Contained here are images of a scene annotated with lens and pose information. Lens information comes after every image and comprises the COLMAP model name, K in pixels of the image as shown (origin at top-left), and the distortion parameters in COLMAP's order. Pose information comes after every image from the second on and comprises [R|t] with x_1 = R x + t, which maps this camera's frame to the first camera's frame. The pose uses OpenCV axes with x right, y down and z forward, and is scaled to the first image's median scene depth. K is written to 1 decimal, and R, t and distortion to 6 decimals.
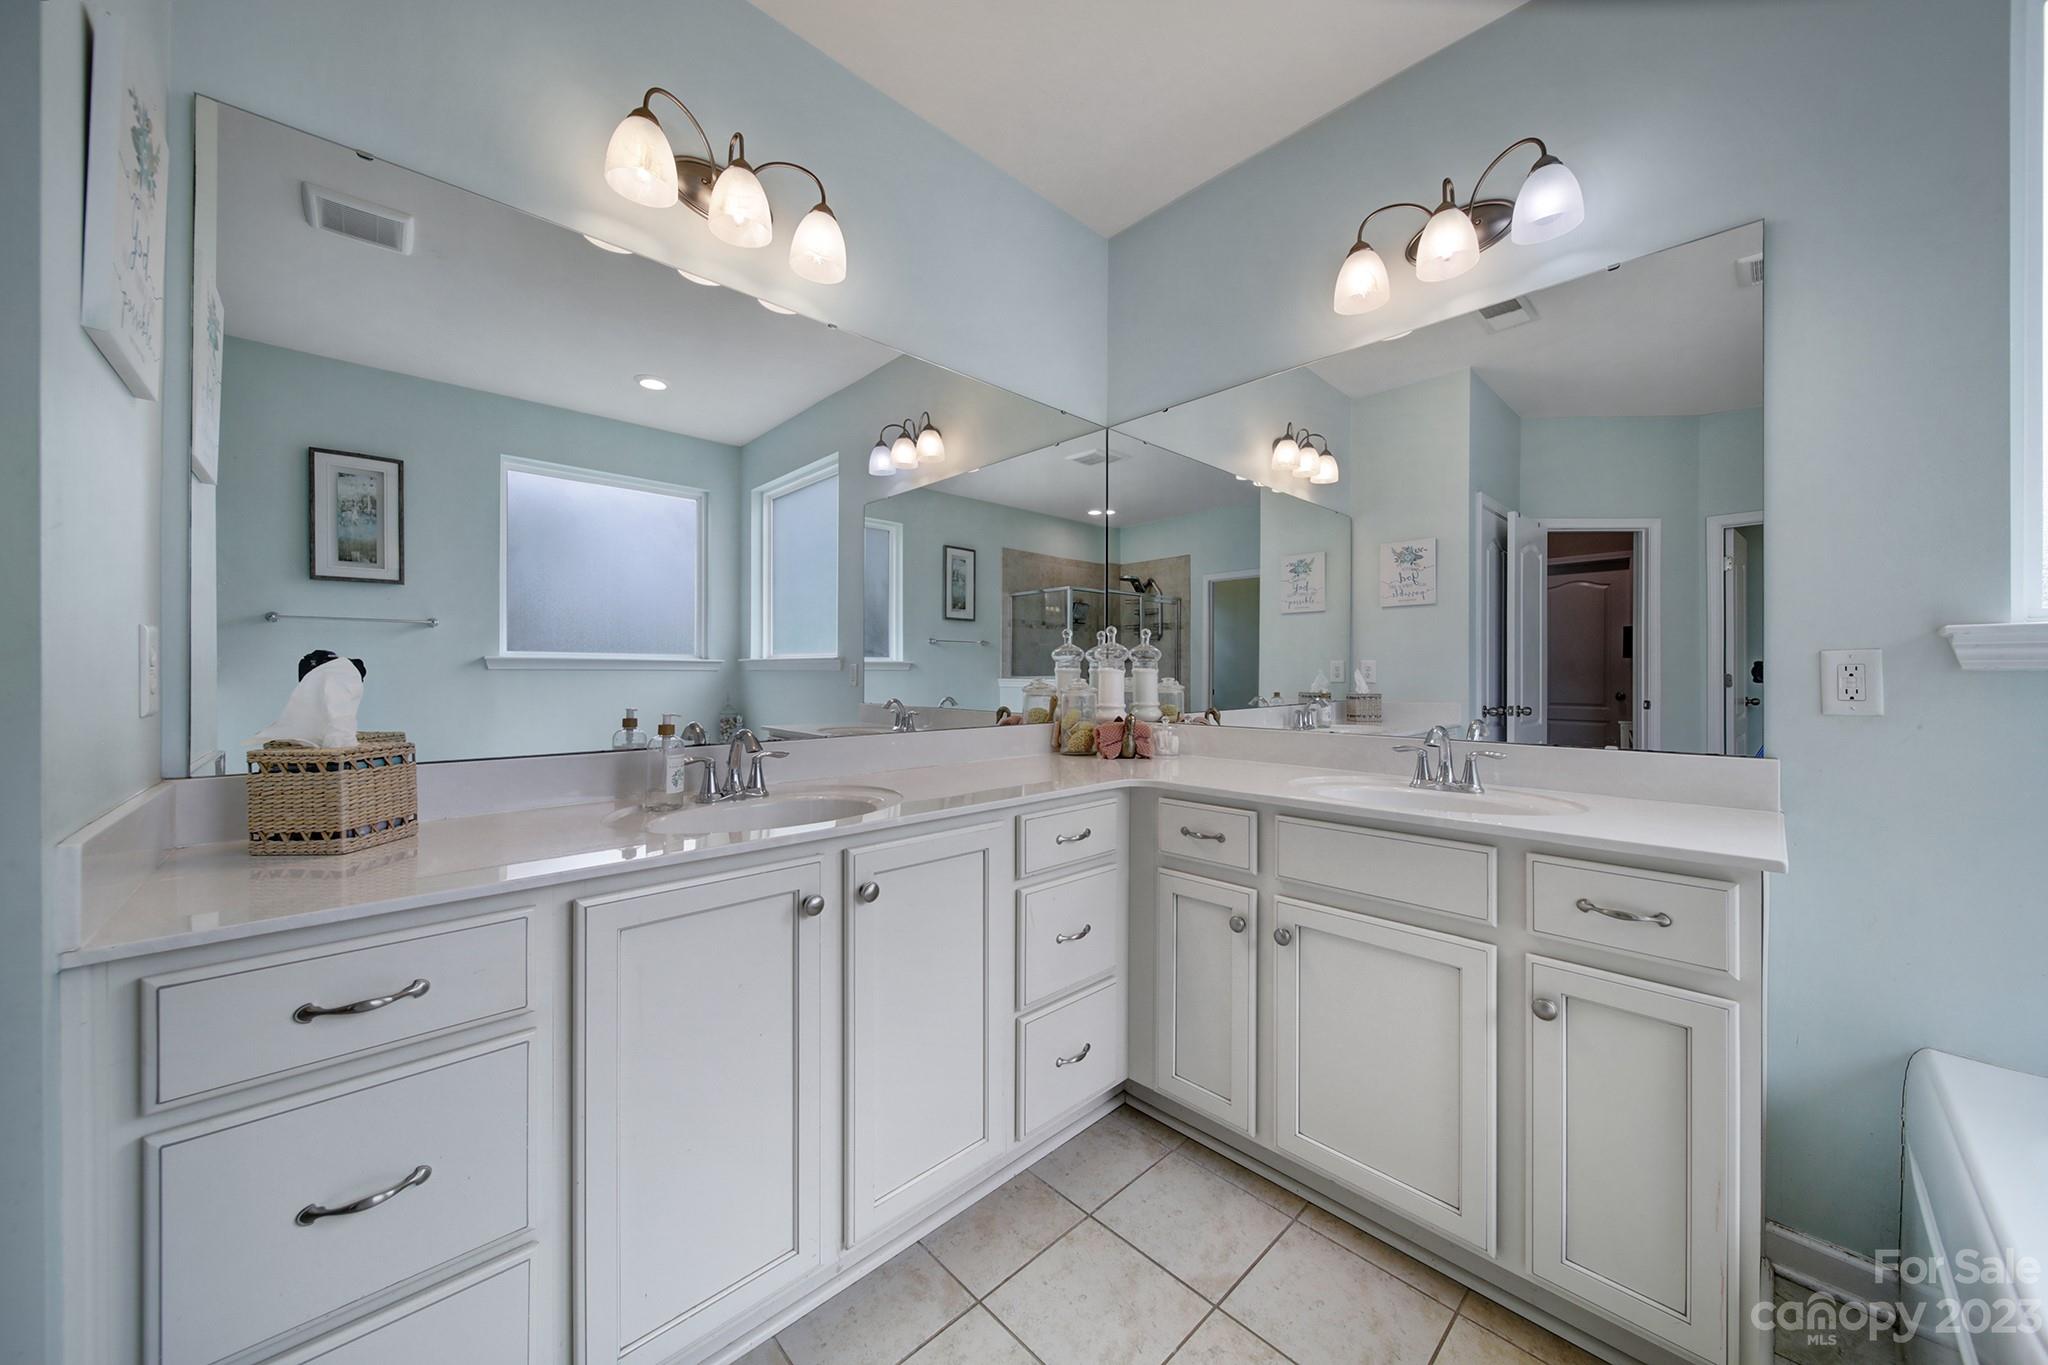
lens RADIAL K [[713.0, 0, 1011.1], [0, 713.0, 672.1], [0, 0, 1]] dist [-0.000569, 0.000009]
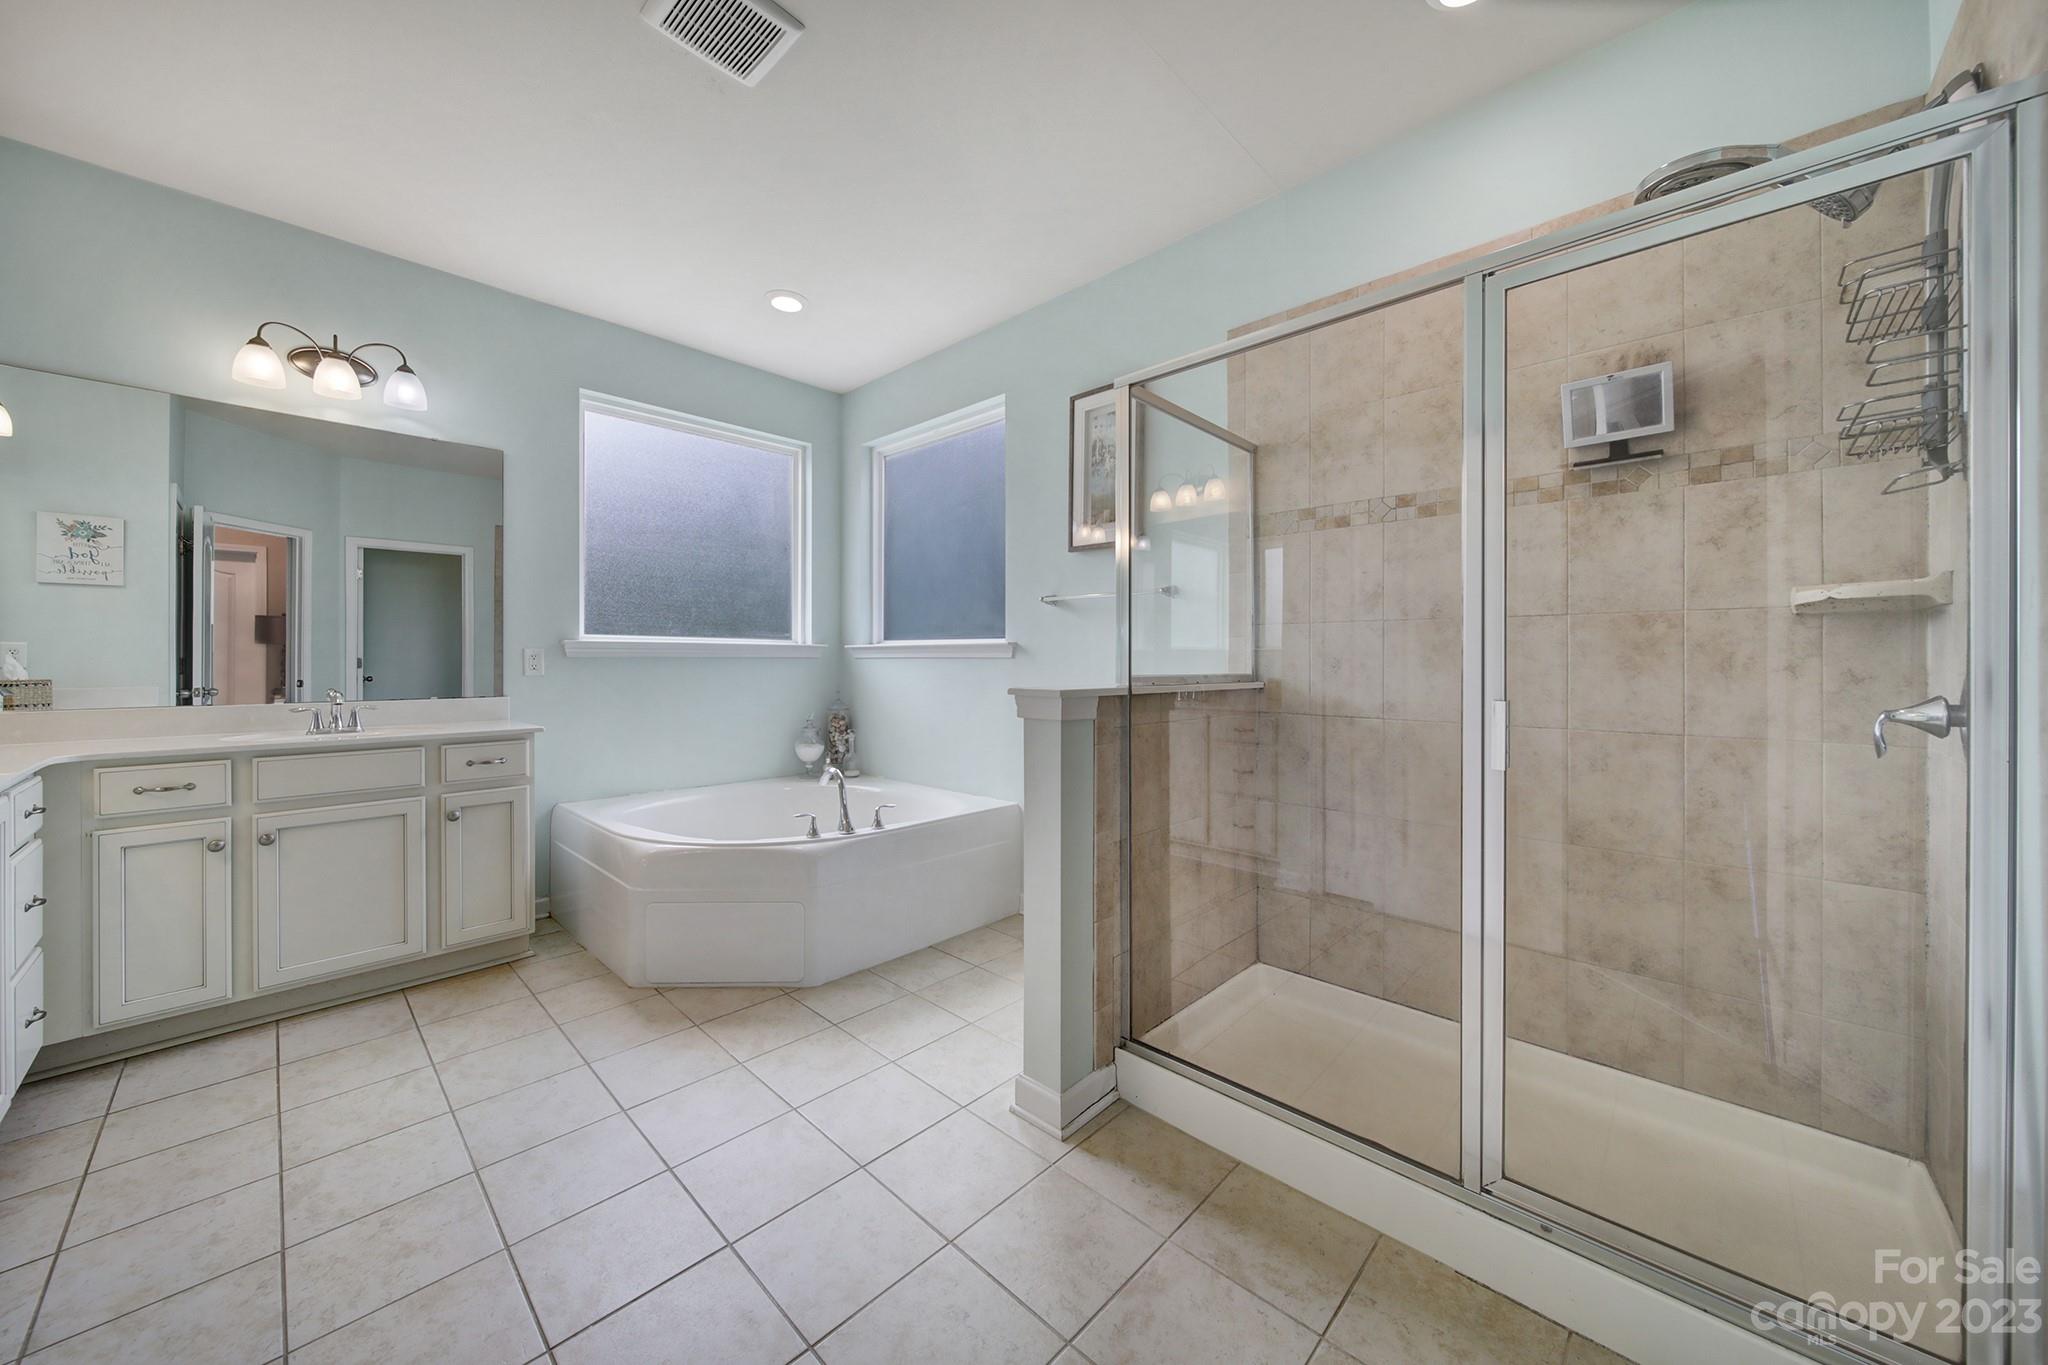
lens RADIAL K [[726.6, 0, 1024.2], [0, 726.6, 665.7], [0, 0, 1]] dist [-0.000551, -0.000009]
pose [[-0.048812, -0.008669, 0.998770, -1.127319], [-0.003043, 0.999959, 0.008531, 0.001030], [-0.998803, -0.002623, -0.048836, -0.447001]]
